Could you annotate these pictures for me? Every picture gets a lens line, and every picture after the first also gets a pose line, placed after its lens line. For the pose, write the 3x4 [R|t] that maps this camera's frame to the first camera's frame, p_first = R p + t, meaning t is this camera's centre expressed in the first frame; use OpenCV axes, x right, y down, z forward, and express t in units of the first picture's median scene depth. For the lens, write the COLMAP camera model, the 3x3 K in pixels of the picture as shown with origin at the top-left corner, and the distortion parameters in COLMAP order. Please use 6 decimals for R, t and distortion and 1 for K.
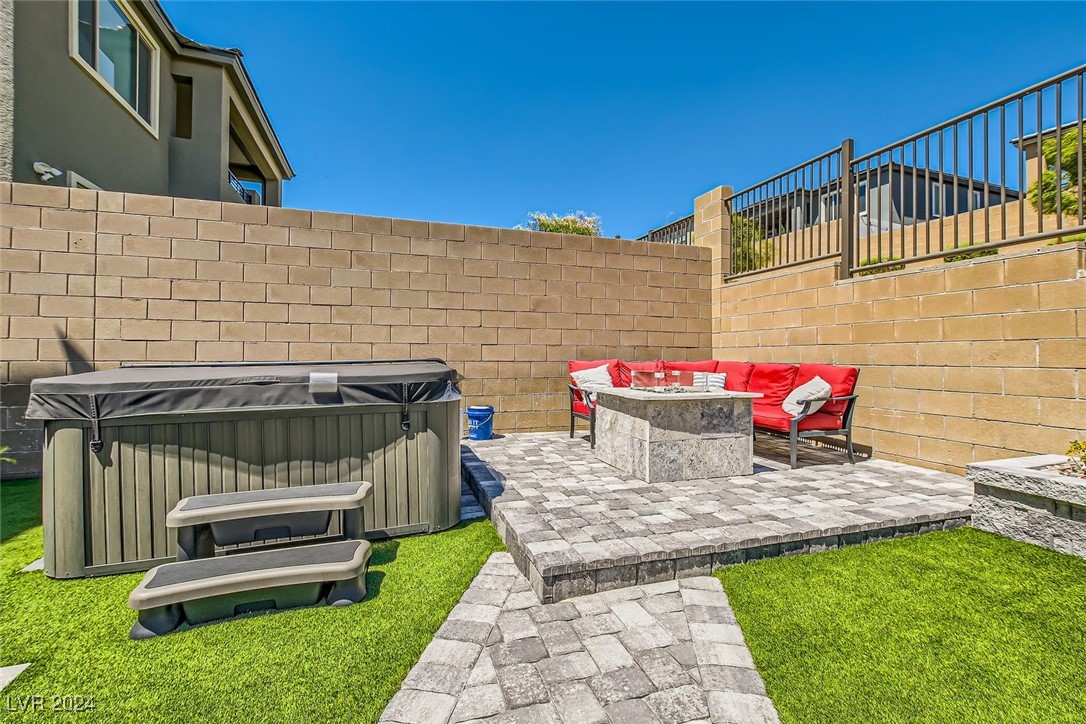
lens RADIAL K [[471.7, 0, 547.6], [0, 471.7, 361.1], [0, 0, 1]] dist [-0.000821, -0.000313]
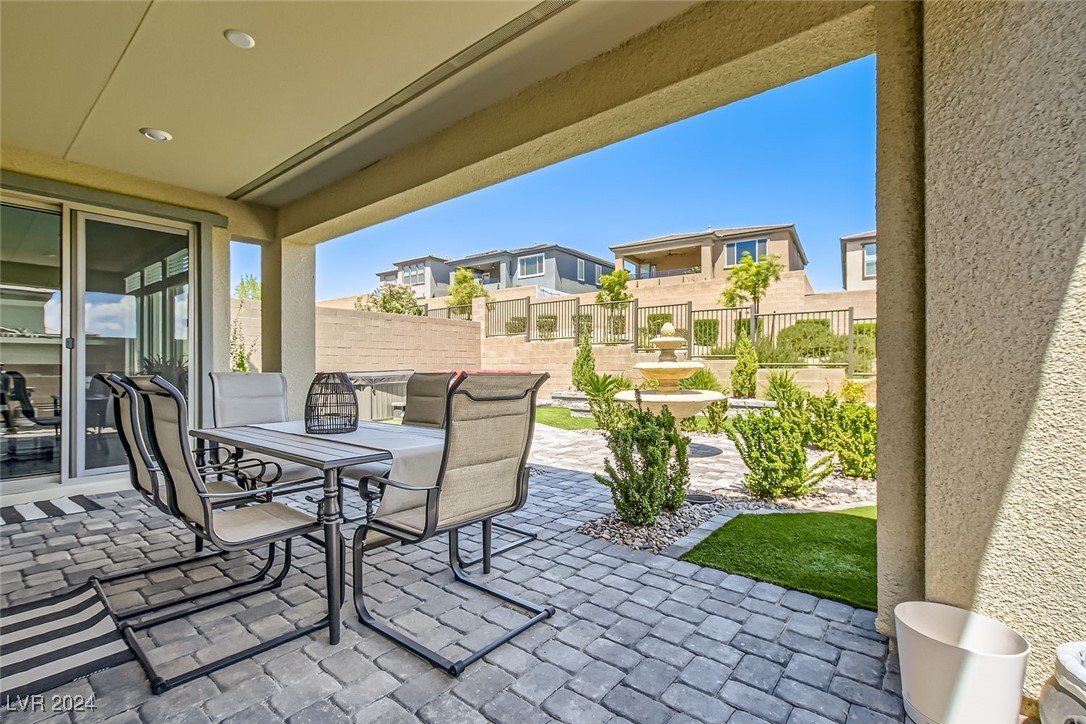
lens RADIAL K [[471.7, 0, 532.4], [0, 471.7, 364.7], [0, 0, 1]] dist [-0.000821, -0.000313]
pose [[0.849258, -0.002600, 0.527971, -0.940808], [0.008935, 0.999915, -0.009450, -0.000478], [-0.527902, 0.012743, 0.849210, -1.584810]]
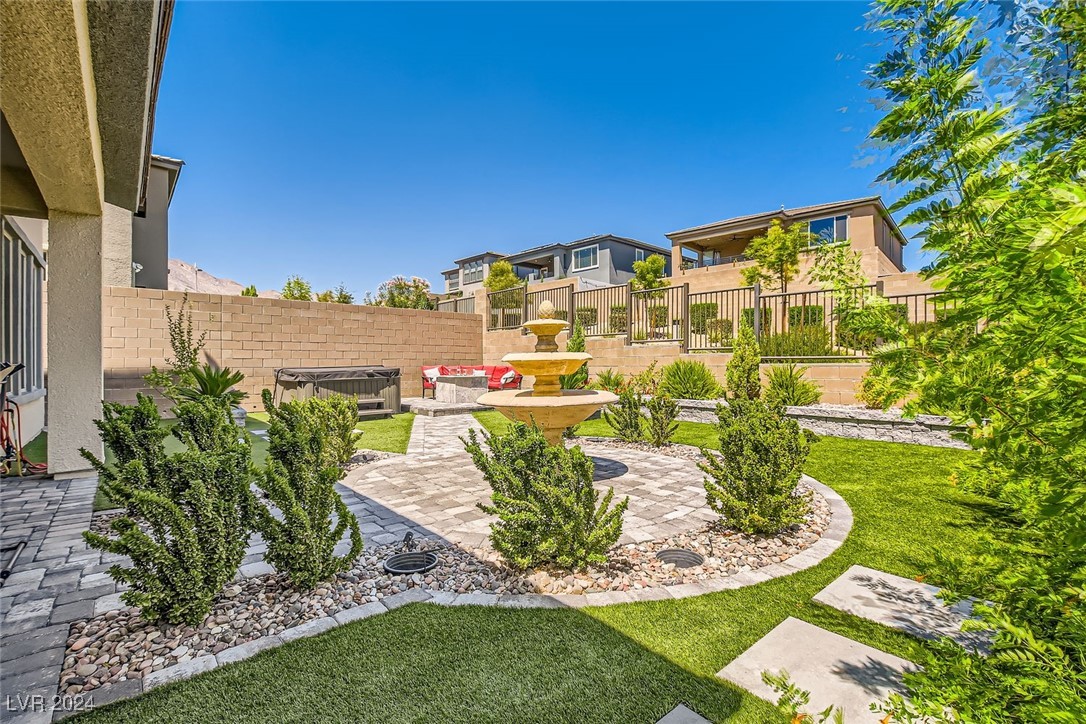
lens RADIAL K [[471.7, 0, 537.7], [0, 471.7, 360.7], [0, 0, 1]] dist [-0.000821, -0.000313]
pose [[0.925186, -0.003934, 0.379493, -0.351166], [0.009710, 0.999864, -0.013309, 0.011794], [-0.379389, 0.015998, 0.925099, -1.580575]]
